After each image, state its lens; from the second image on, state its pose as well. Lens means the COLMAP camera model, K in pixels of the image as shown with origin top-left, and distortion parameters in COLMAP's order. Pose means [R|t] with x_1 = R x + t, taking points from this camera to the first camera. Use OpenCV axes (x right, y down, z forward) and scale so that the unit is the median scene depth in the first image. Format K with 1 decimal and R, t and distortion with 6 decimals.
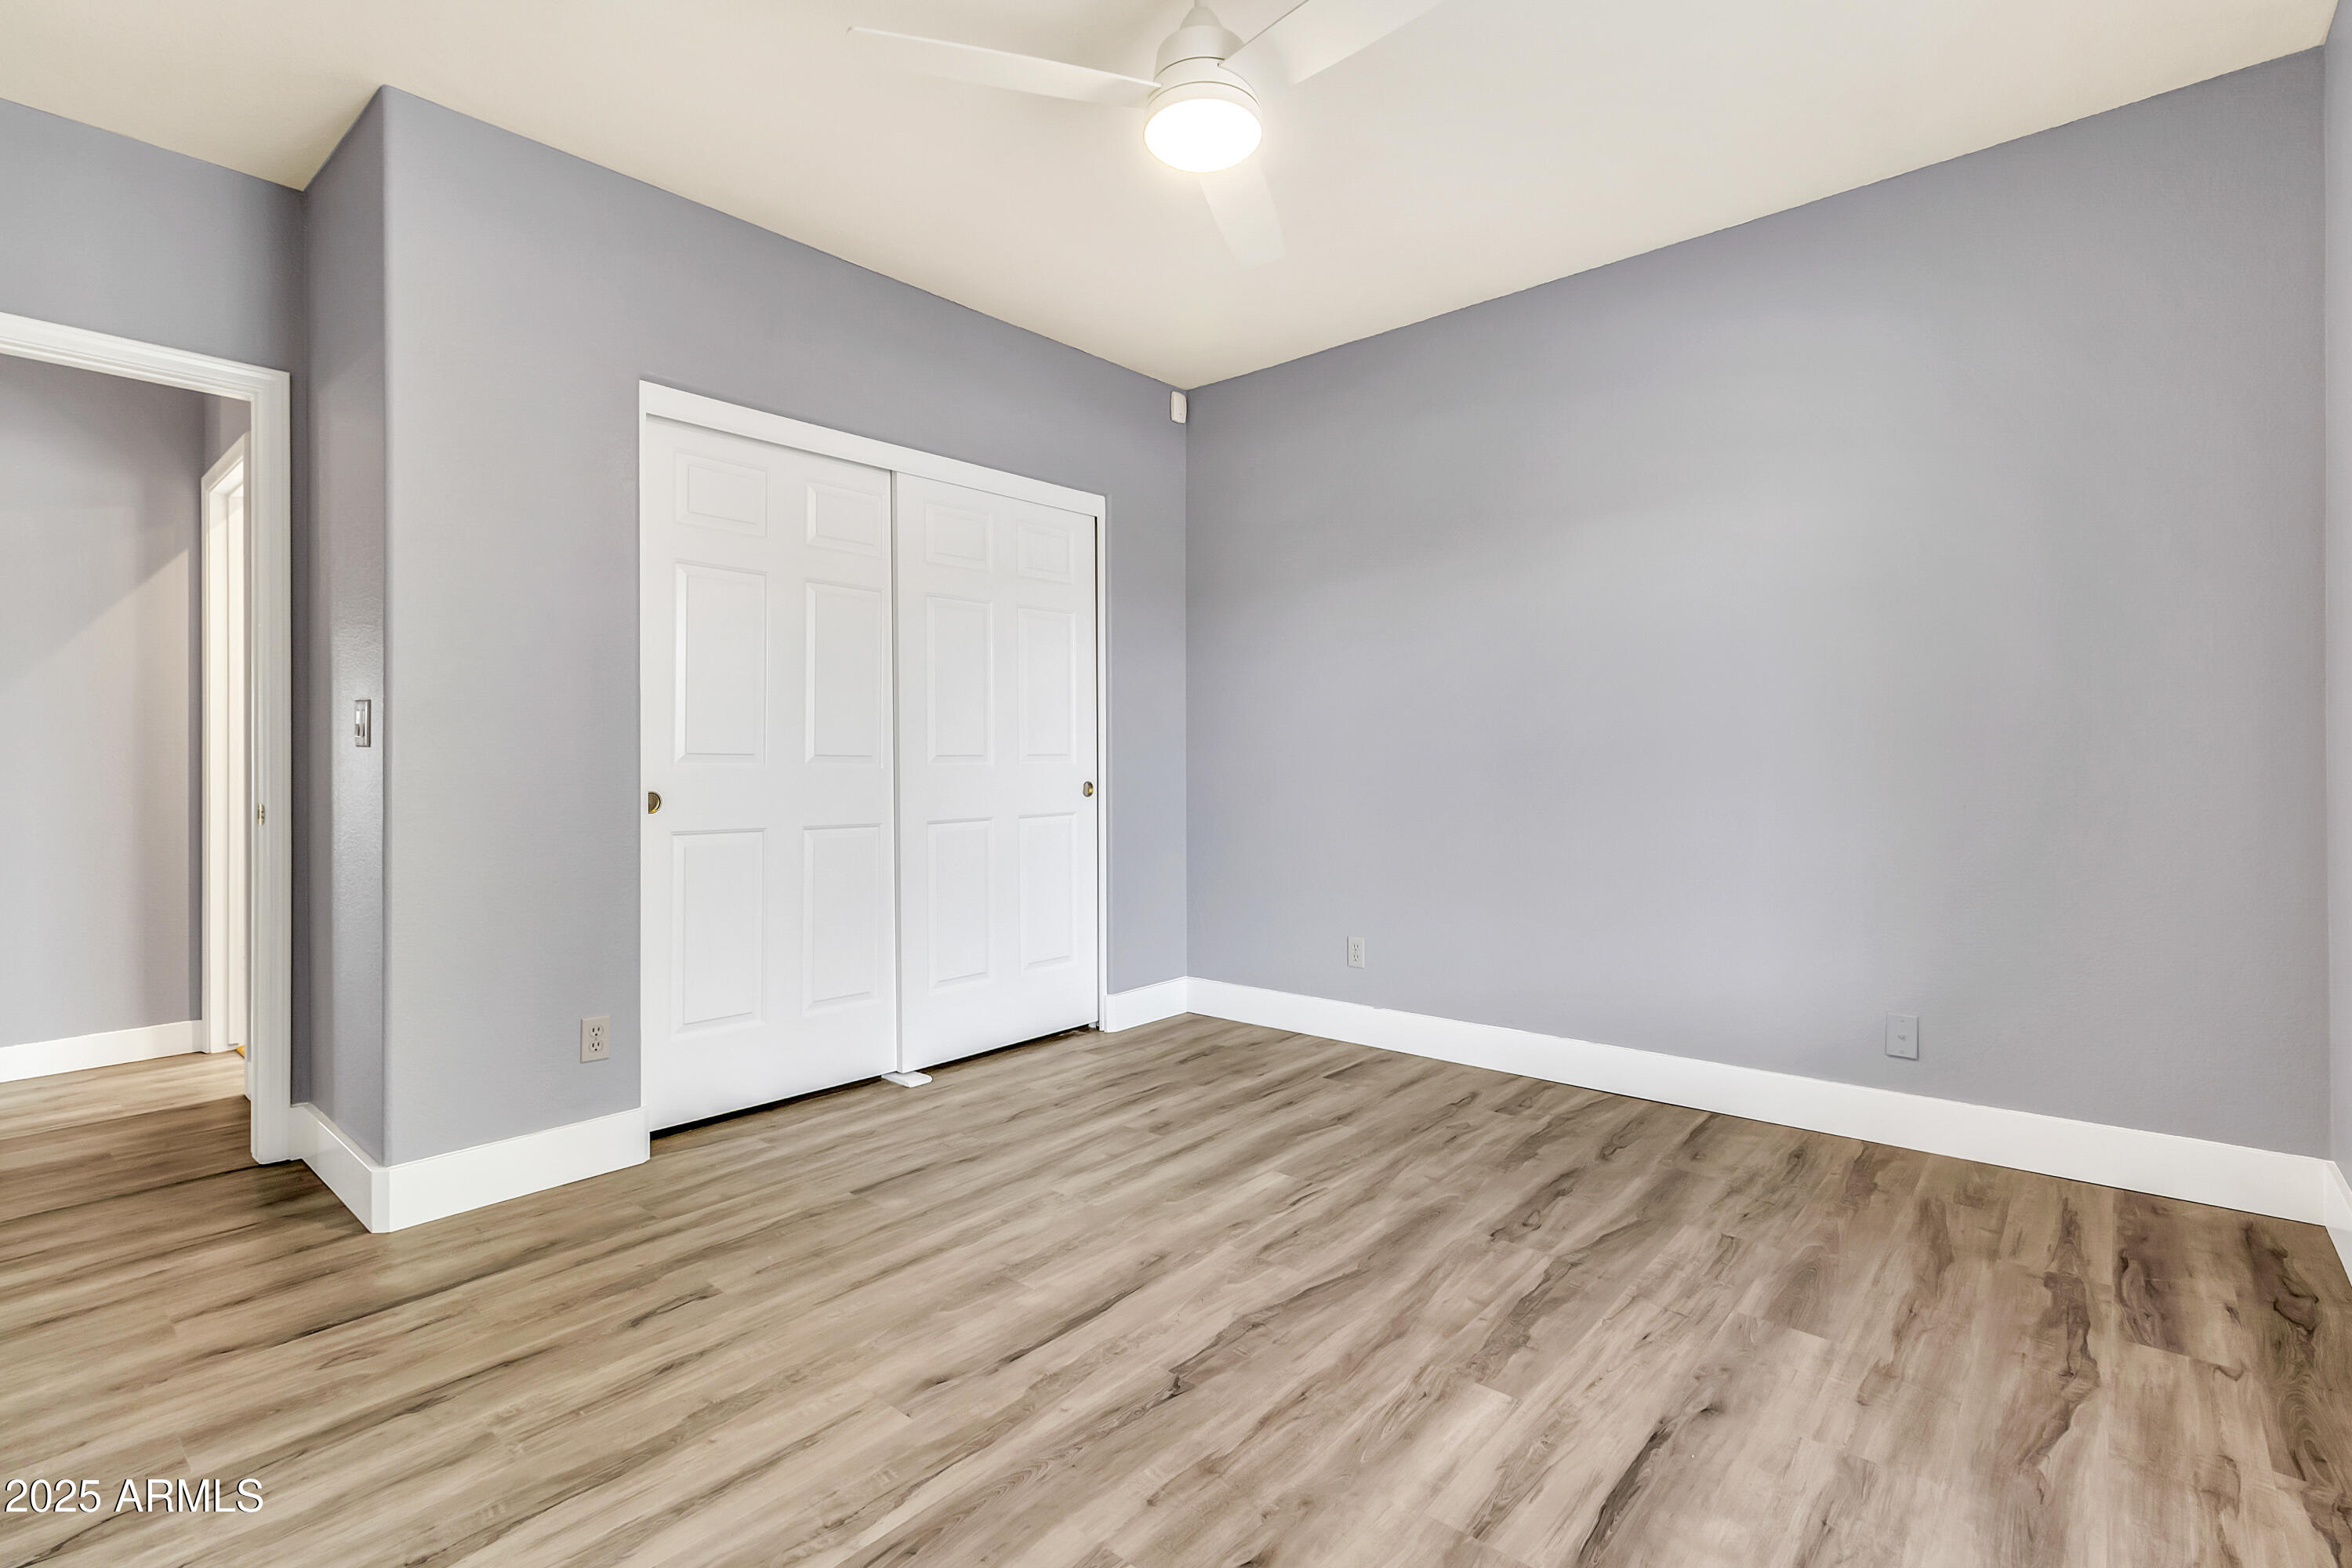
lens RADIAL K [[1084.6, 0, 1178.4], [0, 1084.6, 770.3], [0, 0, 1]] dist [0.003078, 0.000864]
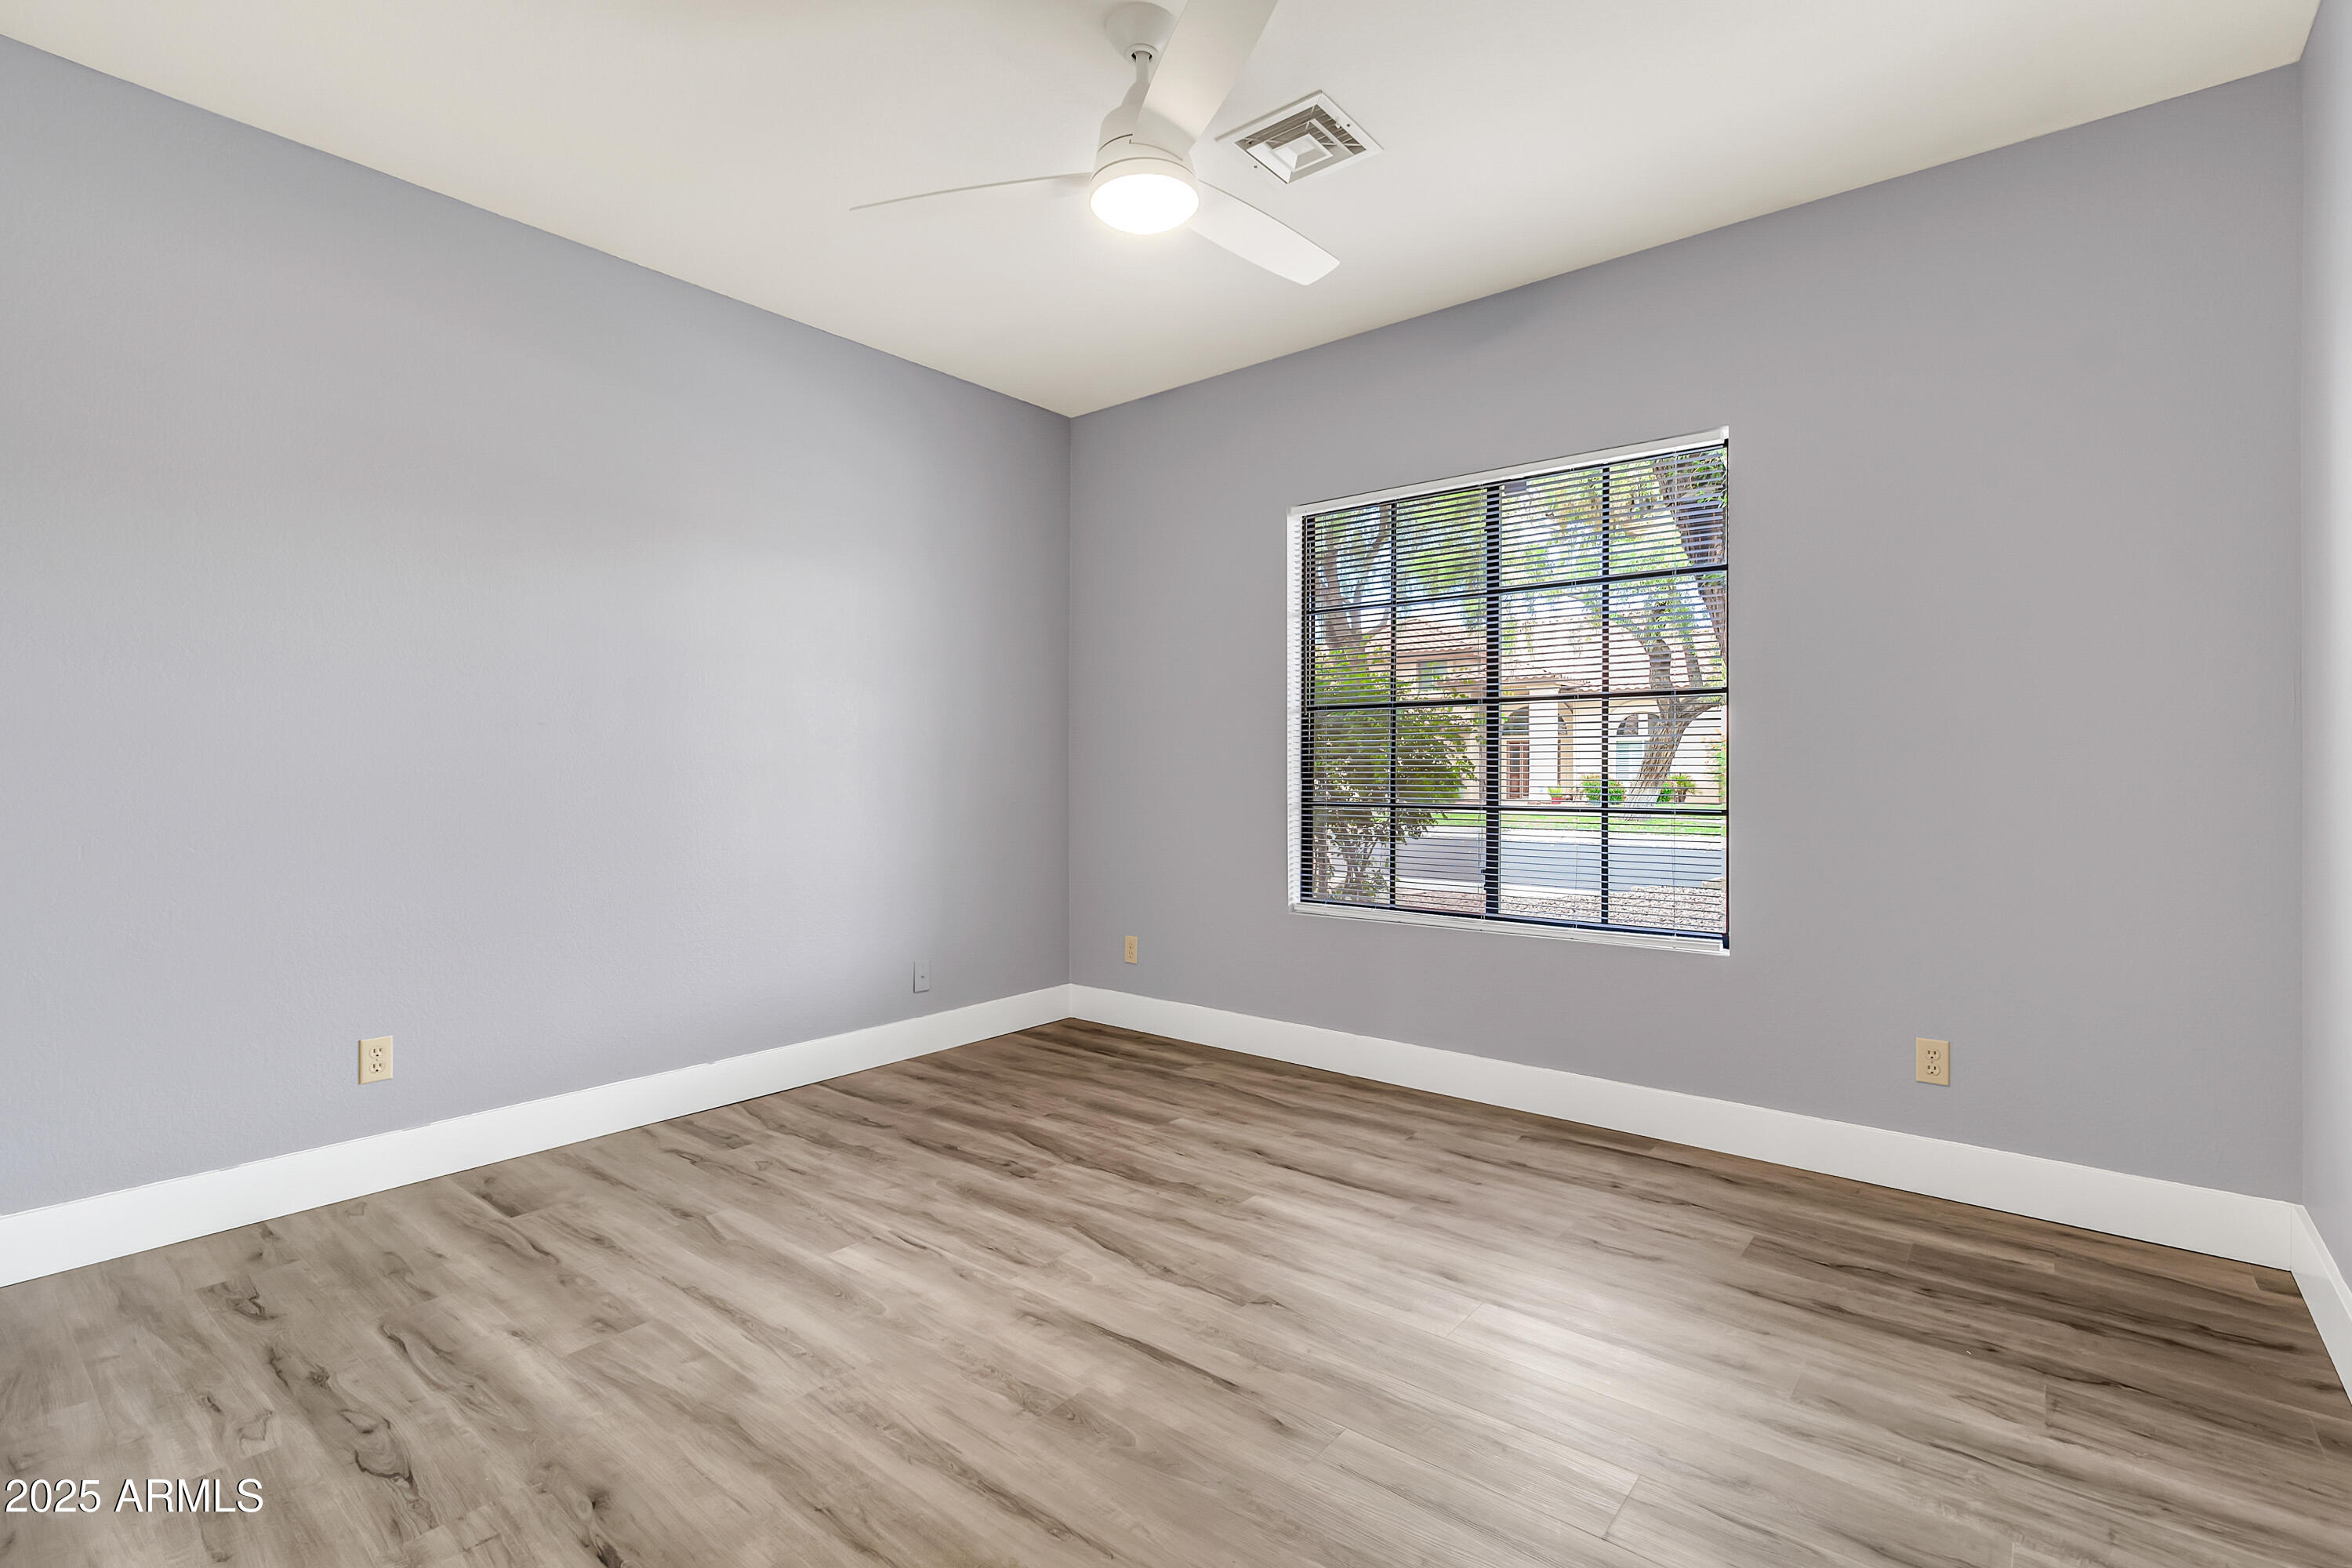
lens RADIAL K [[1084.6, 0, 1177.9], [0, 1084.6, 781.2], [0, 0, 1]] dist [0.003078, 0.000864]
pose [[-0.031422, -0.001695, 0.999505, -0.752858], [0.007488, 0.999970, 0.001931, -0.009295], [-0.999478, 0.007545, -0.031408, 0.708204]]
